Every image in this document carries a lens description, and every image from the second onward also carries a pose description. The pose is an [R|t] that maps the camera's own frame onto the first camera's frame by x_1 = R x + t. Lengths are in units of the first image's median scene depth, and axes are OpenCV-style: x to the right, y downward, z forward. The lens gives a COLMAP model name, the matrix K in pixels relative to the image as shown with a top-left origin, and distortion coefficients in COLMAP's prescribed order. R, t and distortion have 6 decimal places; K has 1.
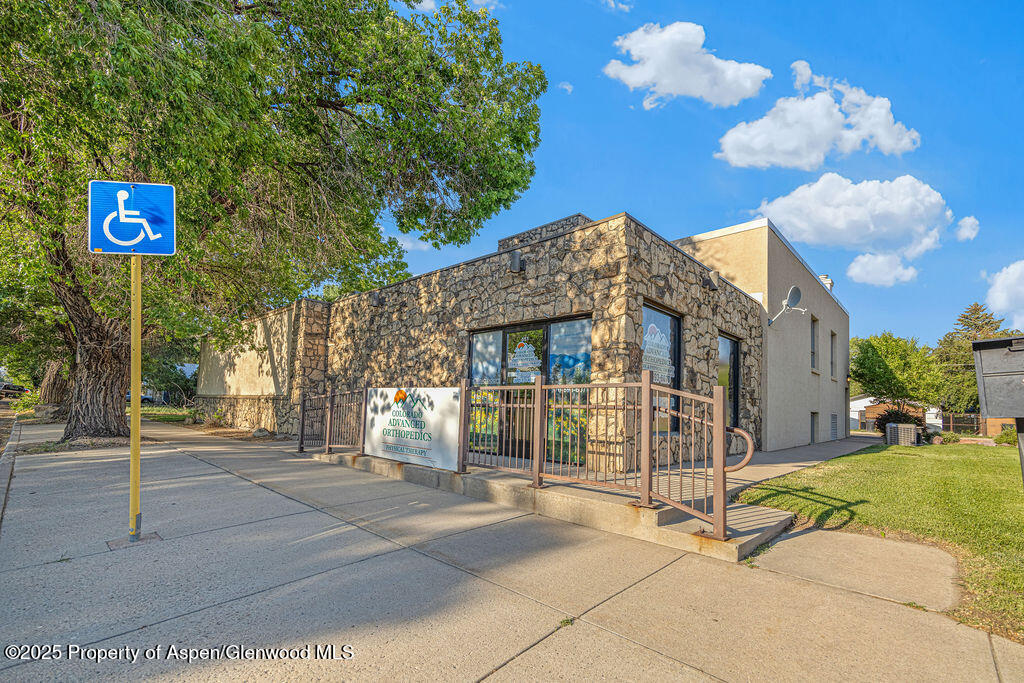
lens RADIAL K [[434.6, 0, 514.9], [0, 434.6, 392.7], [0, 0, 1]] dist [0.000697, -0.000010]
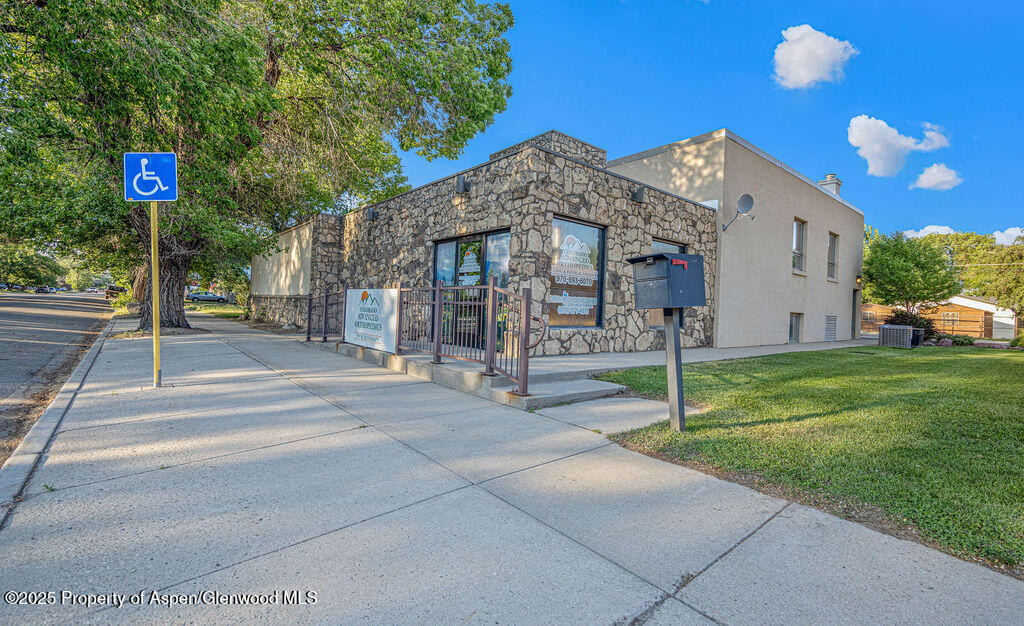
lens RADIAL K [[436.3, 0, 512.0], [0, 436.3, 313.0], [0, 0, 1]] dist [0.000717, 0.000110]
pose [[0.992398, 0.007696, -0.122829, 0.280252], [-0.002361, 0.999050, 0.043522, 0.002101], [0.123047, -0.042901, 0.991473, -0.186706]]
